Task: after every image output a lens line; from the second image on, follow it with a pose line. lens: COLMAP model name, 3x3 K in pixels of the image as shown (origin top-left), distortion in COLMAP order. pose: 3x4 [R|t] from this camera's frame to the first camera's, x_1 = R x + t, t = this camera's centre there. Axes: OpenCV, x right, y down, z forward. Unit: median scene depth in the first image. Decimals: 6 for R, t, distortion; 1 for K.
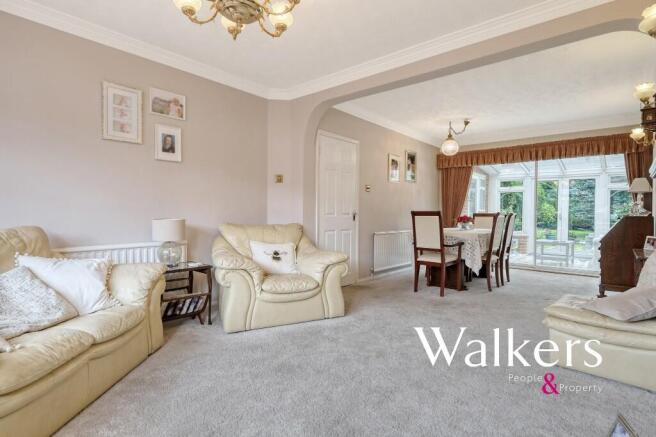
lens RADIAL K [[339.3, 0, 327.3], [0, 339.3, 216.9], [0, 0, 1]] dist [0.001151, 0.000066]
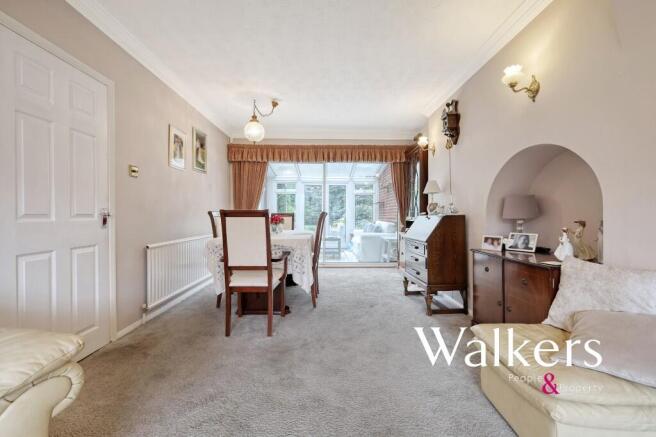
lens RADIAL K [[284.8, 0, 329.4], [0, 284.8, 217.0], [0, 0, 1]] dist [0.004305, 0.000657]
pose [[0.739994, -0.014225, 0.672463, 0.035267], [0.011758, 0.999897, 0.008212, -0.004833], [-0.672510, 0.001830, 0.740086, 0.389521]]
